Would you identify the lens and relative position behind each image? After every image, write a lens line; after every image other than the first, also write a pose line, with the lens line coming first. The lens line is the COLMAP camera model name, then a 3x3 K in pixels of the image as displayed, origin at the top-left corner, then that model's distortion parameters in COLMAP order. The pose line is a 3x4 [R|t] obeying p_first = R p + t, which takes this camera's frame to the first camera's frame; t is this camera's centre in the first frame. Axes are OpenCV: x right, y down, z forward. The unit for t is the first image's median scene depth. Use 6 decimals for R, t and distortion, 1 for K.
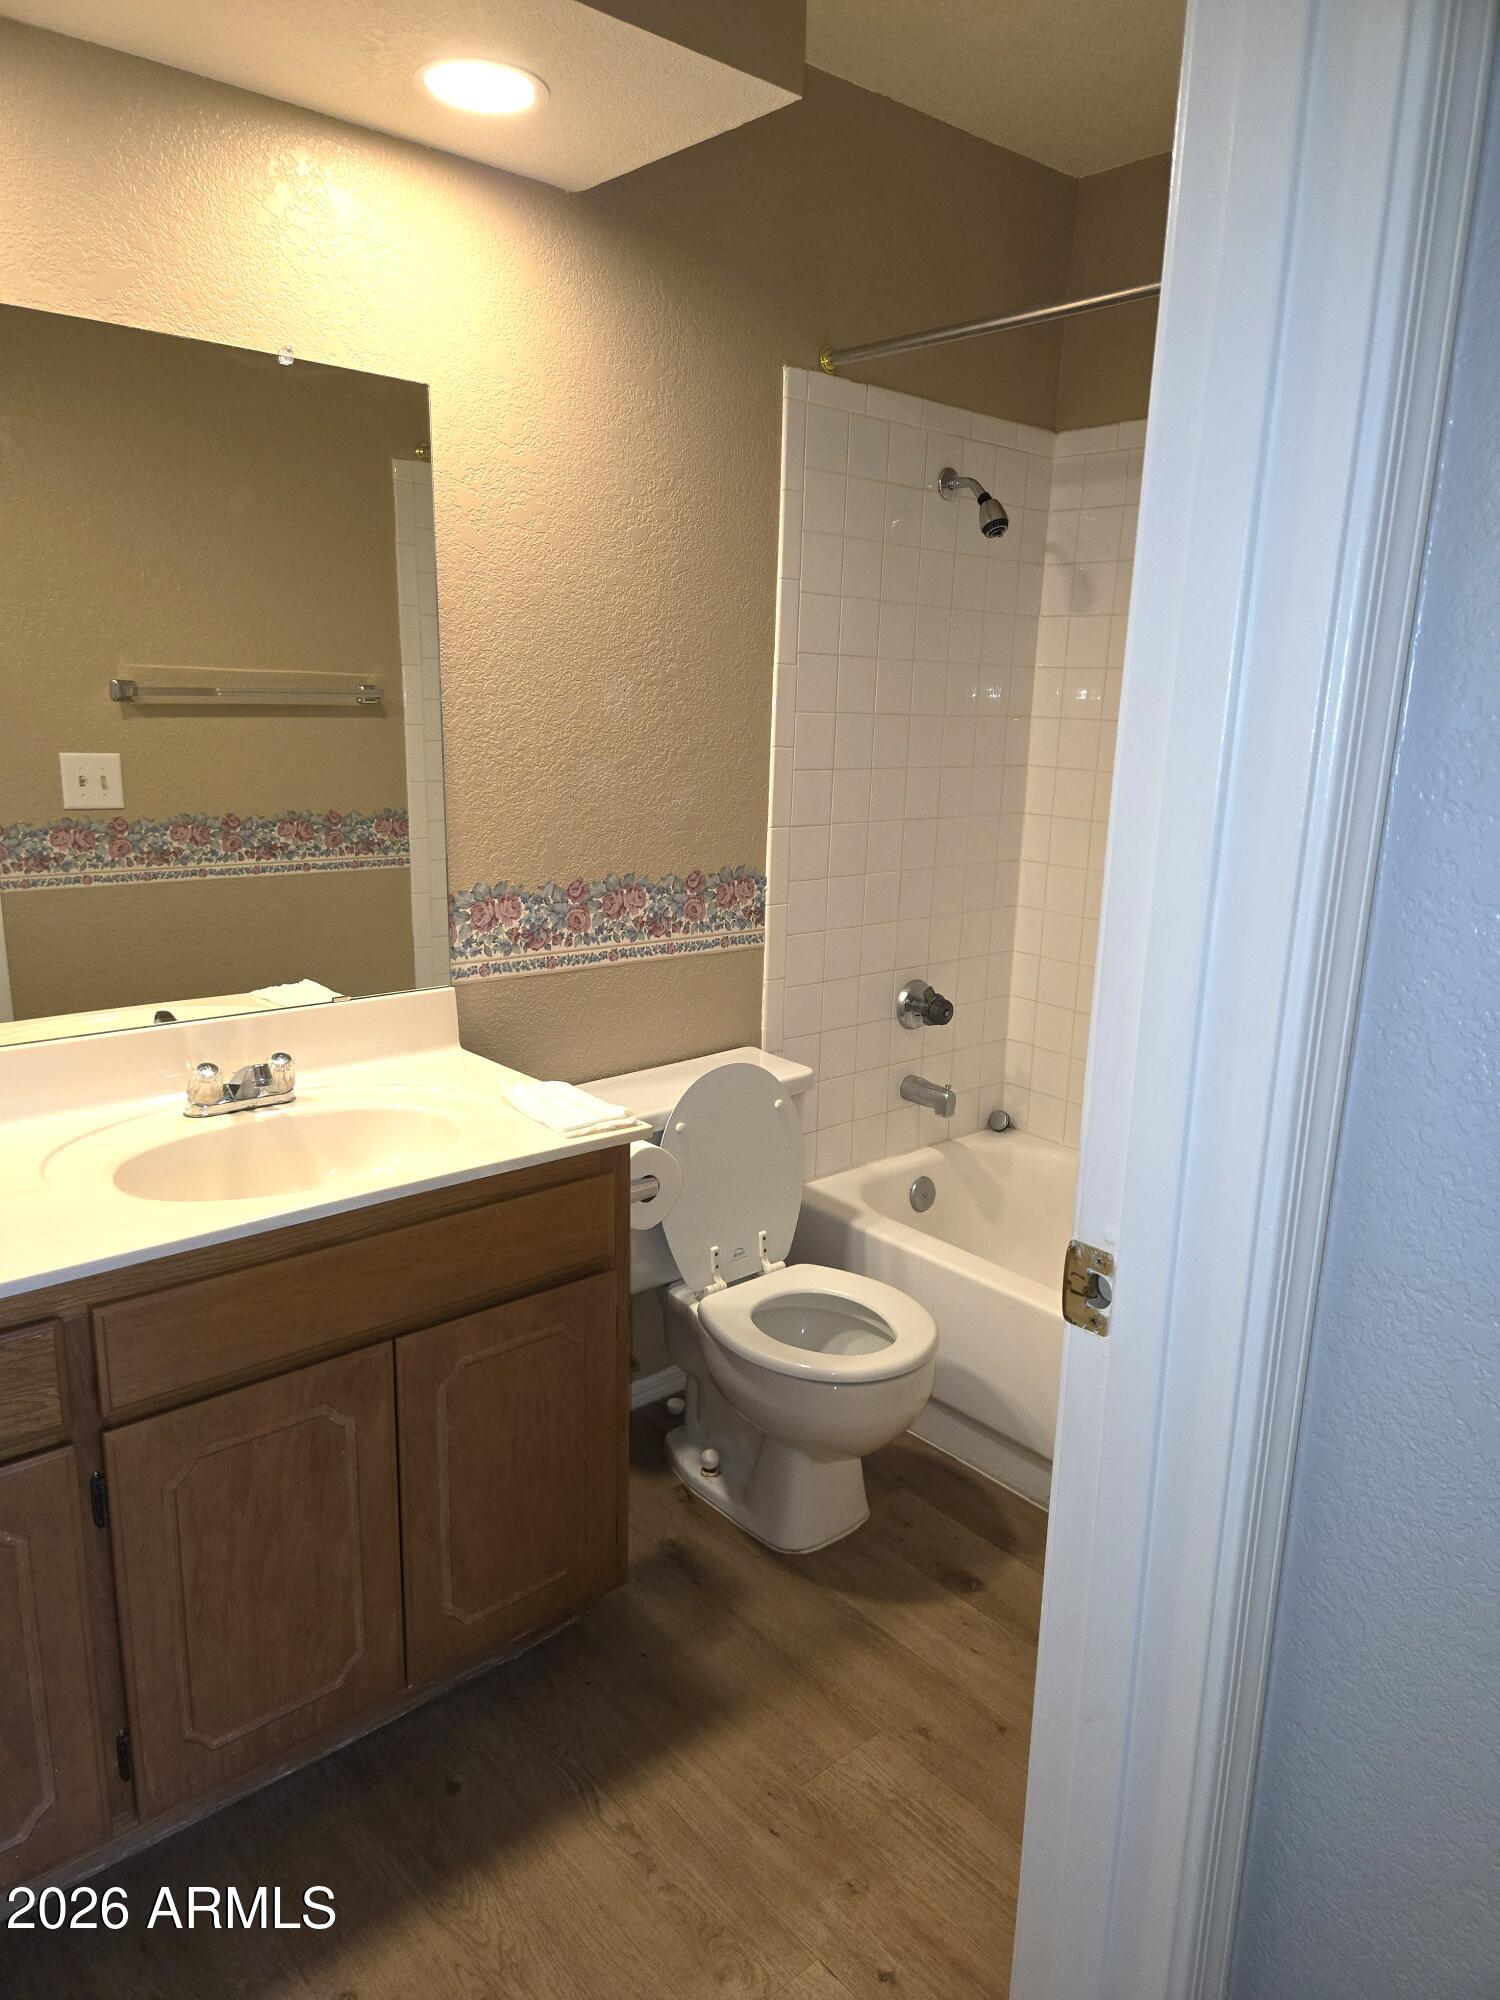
lens RADIAL K [[1341.5, 0, 747.2], [0, 1341.5, 1000.1], [0, 0, 1]] dist [0.022147, -0.010535]
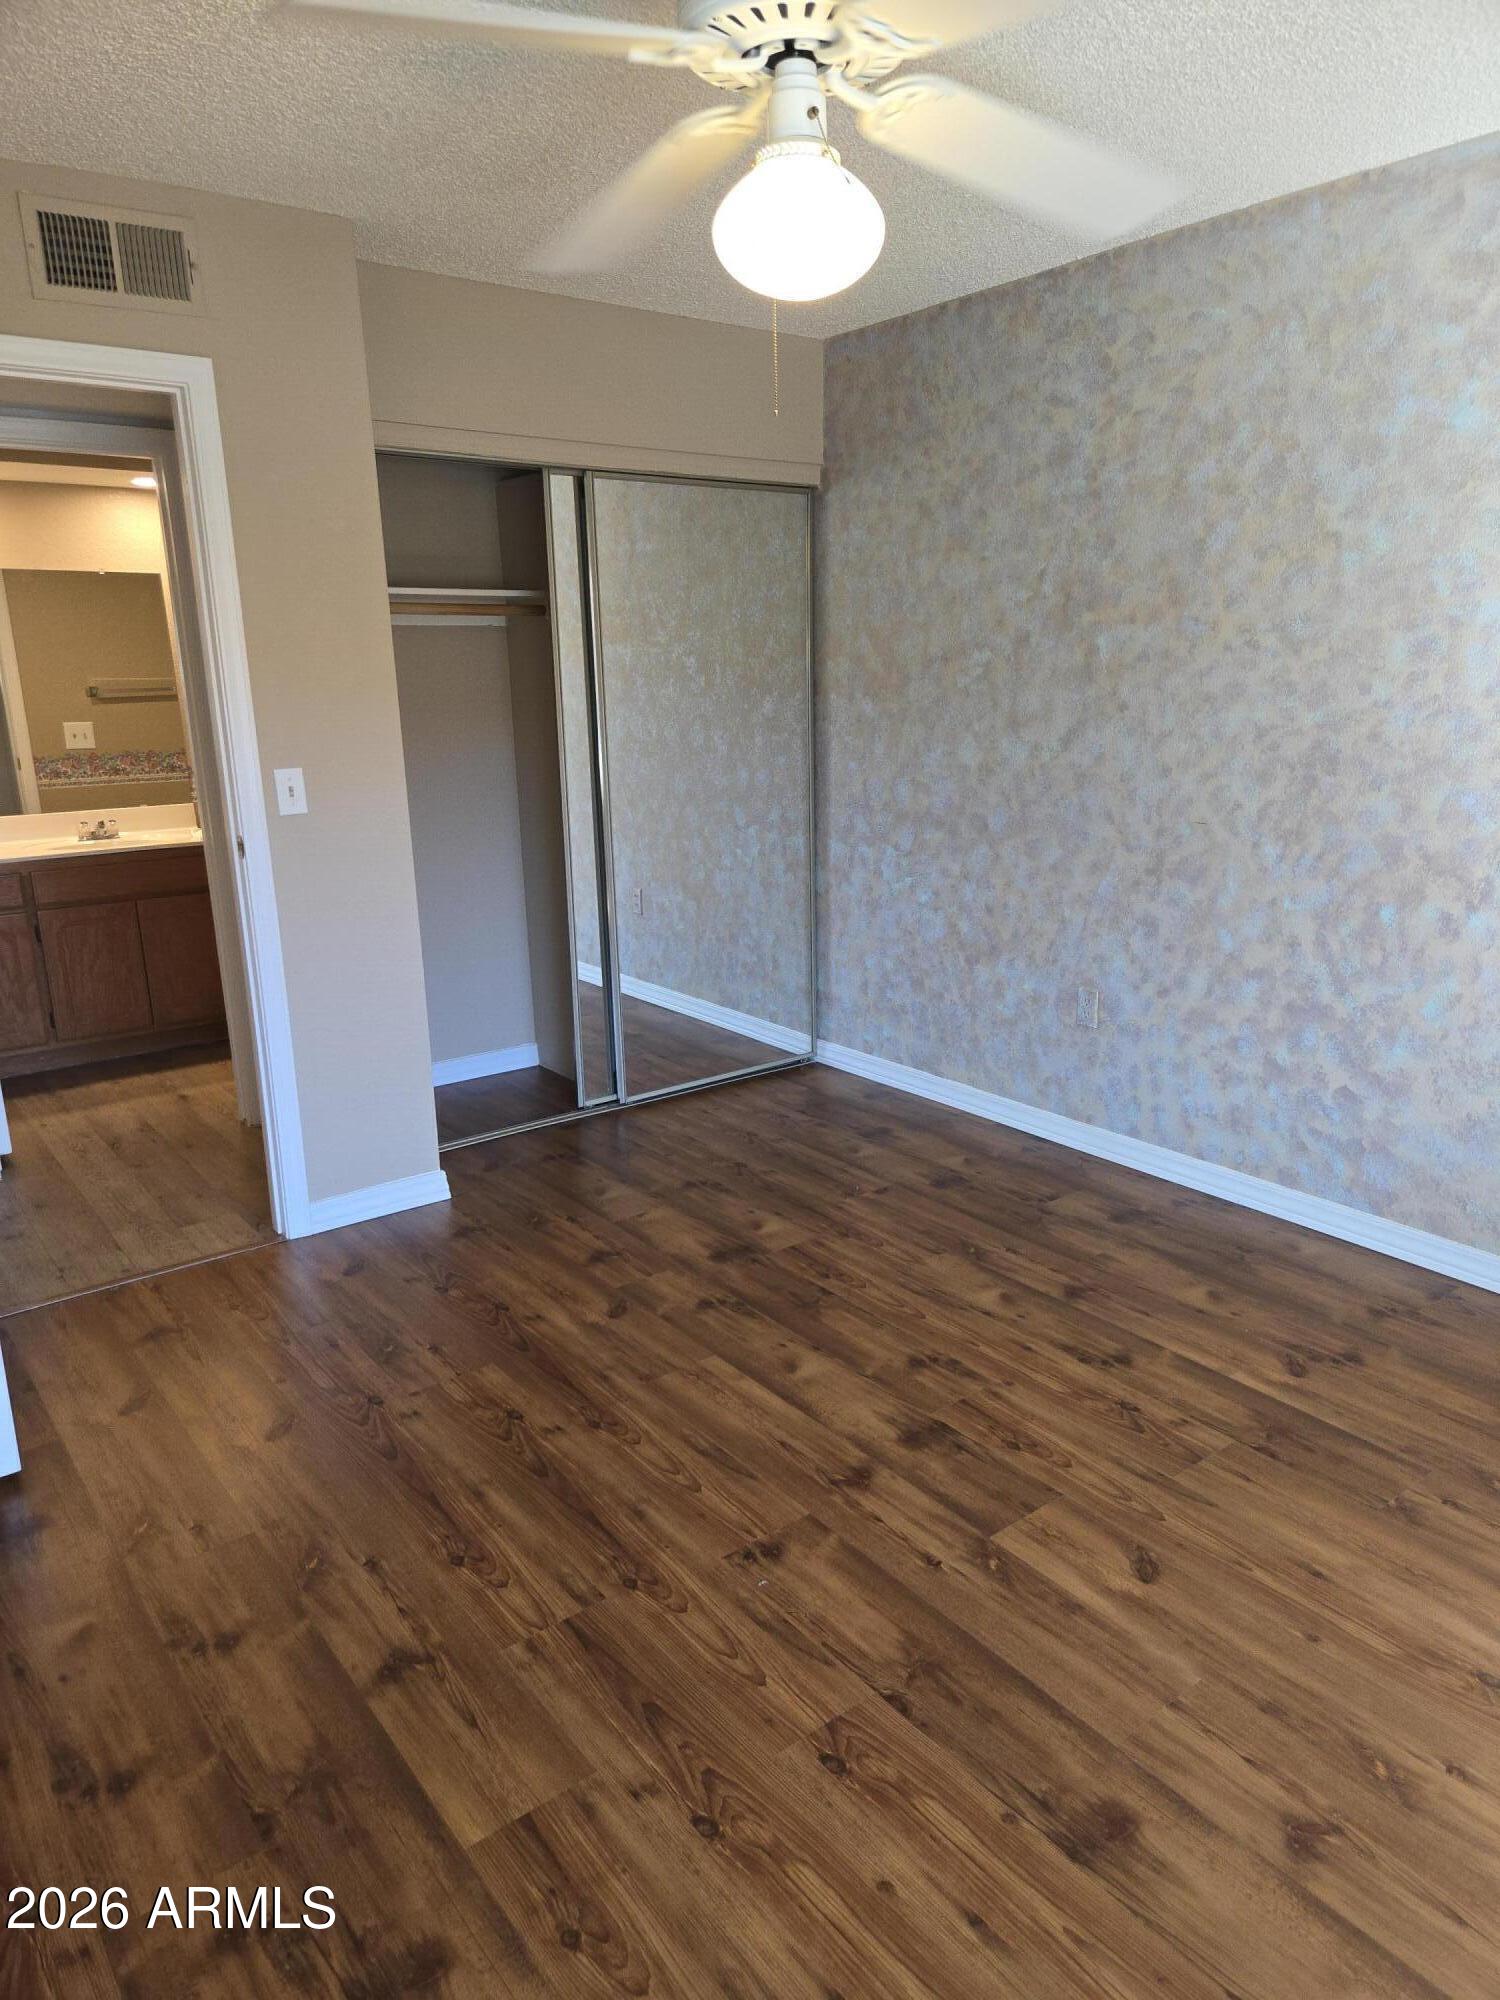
lens RADIAL K [[1341.5, 0, 750.7], [0, 1341.5, 1006.5], [0, 0, 1]] dist [0.022147, -0.010535]
pose [[0.995695, -0.029574, -0.087850, 0.724136], [0.032083, 0.999112, 0.027296, 0.234204], [0.086965, -0.029997, 0.995760, -1.008347]]
